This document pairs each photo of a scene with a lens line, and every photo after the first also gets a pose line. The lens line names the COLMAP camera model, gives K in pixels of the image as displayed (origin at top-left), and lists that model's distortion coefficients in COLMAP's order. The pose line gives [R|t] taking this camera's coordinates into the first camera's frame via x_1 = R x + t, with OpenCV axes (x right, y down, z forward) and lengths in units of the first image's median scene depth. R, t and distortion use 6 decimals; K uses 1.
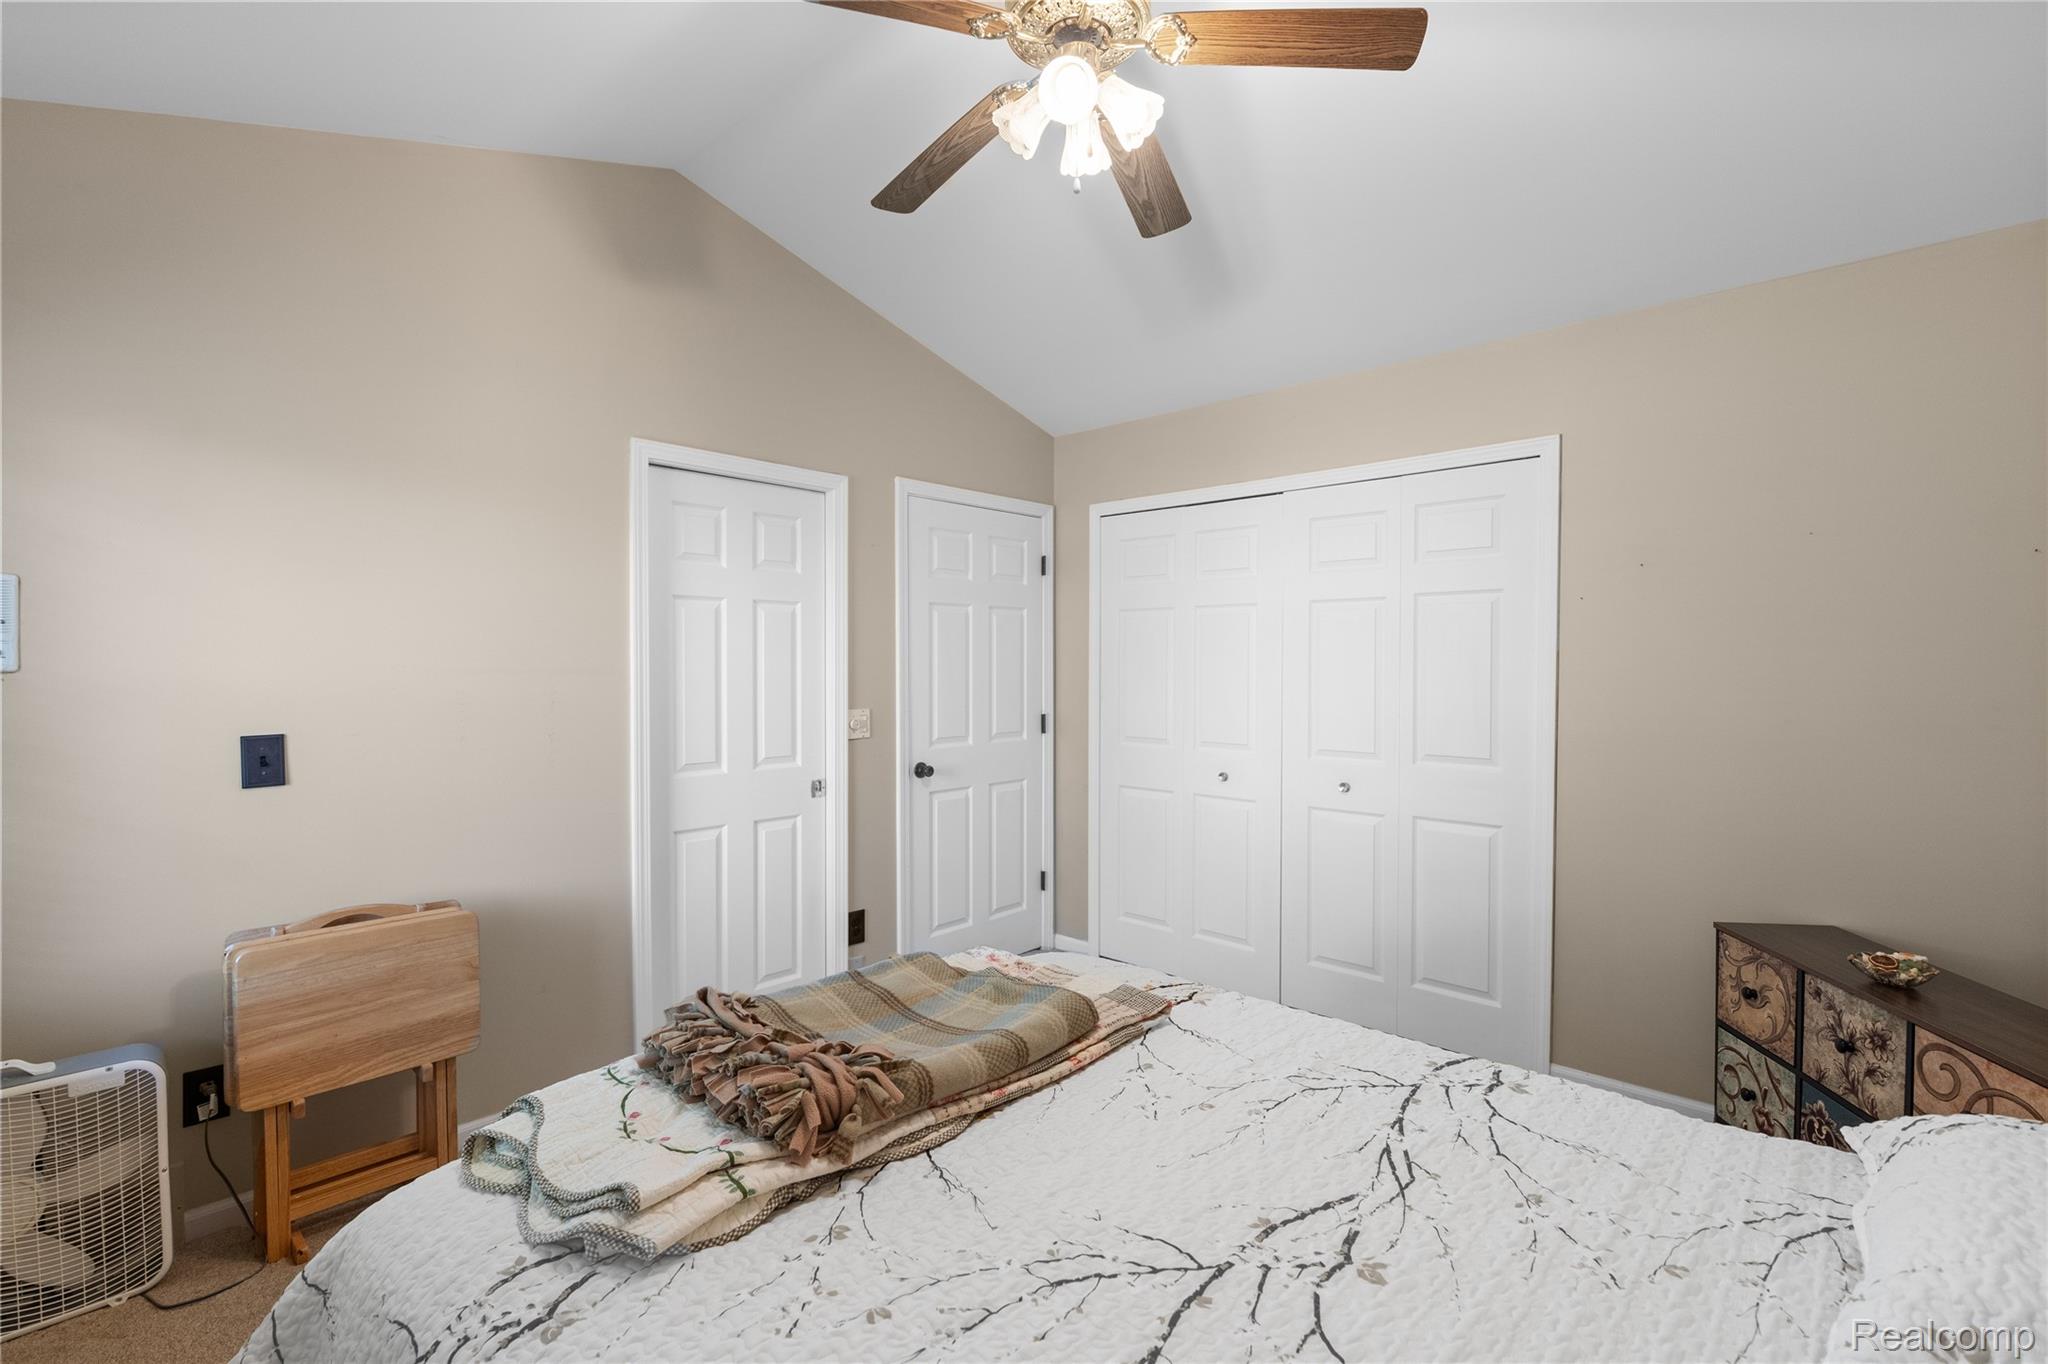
lens RADIAL K [[931.3, 0, 1025.0], [0, 931.3, 653.9], [0, 0, 1]] dist [-0.010842, 0.004325]
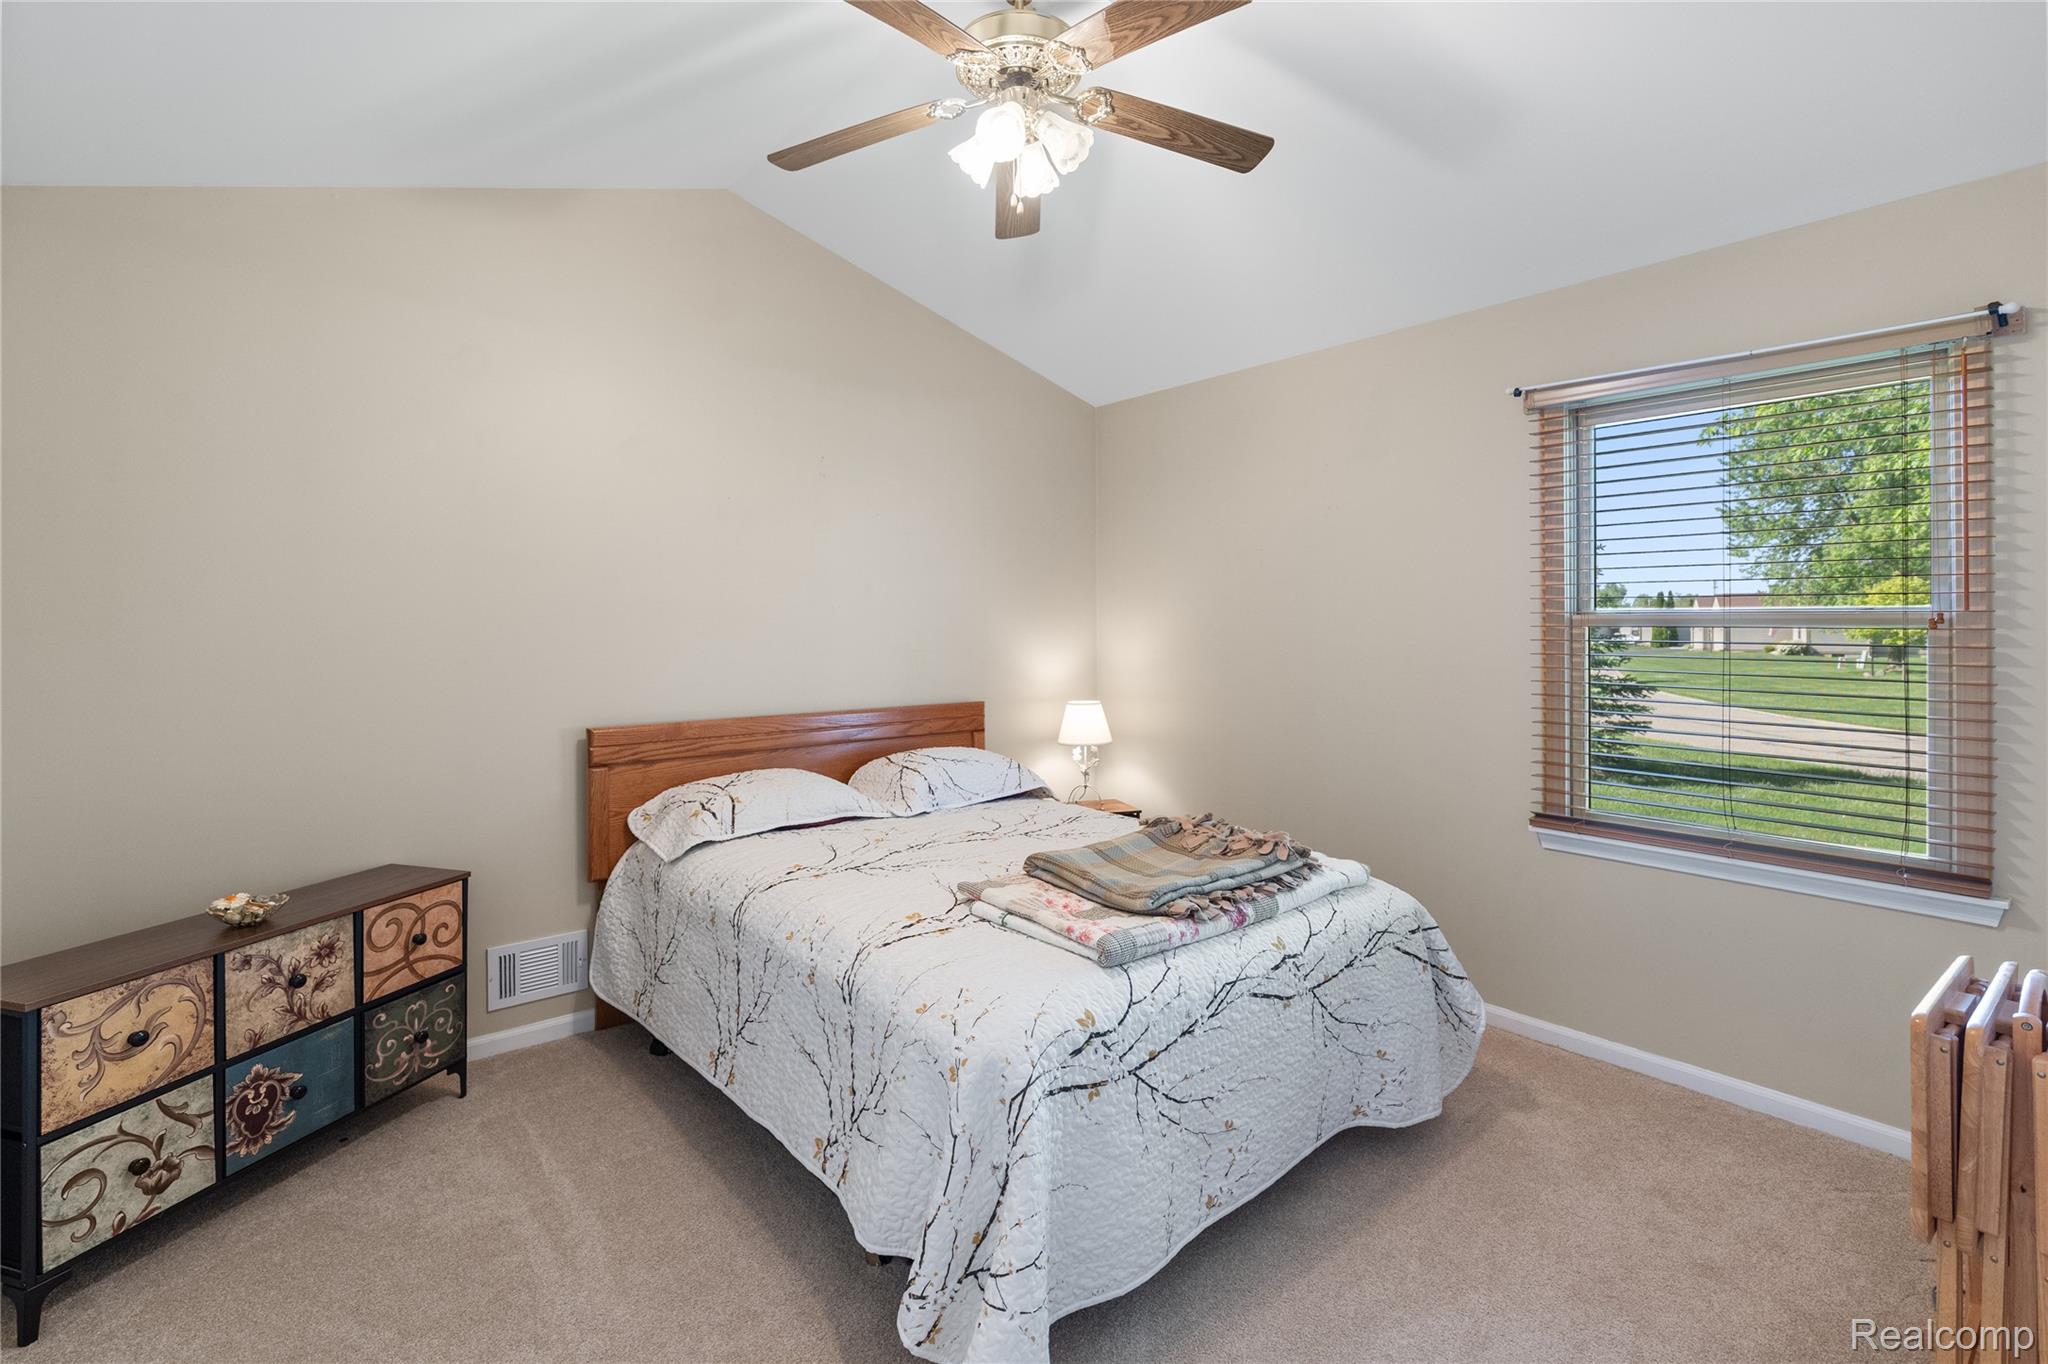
lens RADIAL K [[931.3, 0, 1025.0], [0, 931.3, 653.9], [0, 0, 1]] dist [-0.010842, 0.004325]
pose [[-0.994430, 0.002676, 0.105367, -0.064103], [0.003623, 0.999955, 0.008795, 0.036308], [-0.105338, 0.009128, -0.994395, 1.881142]]
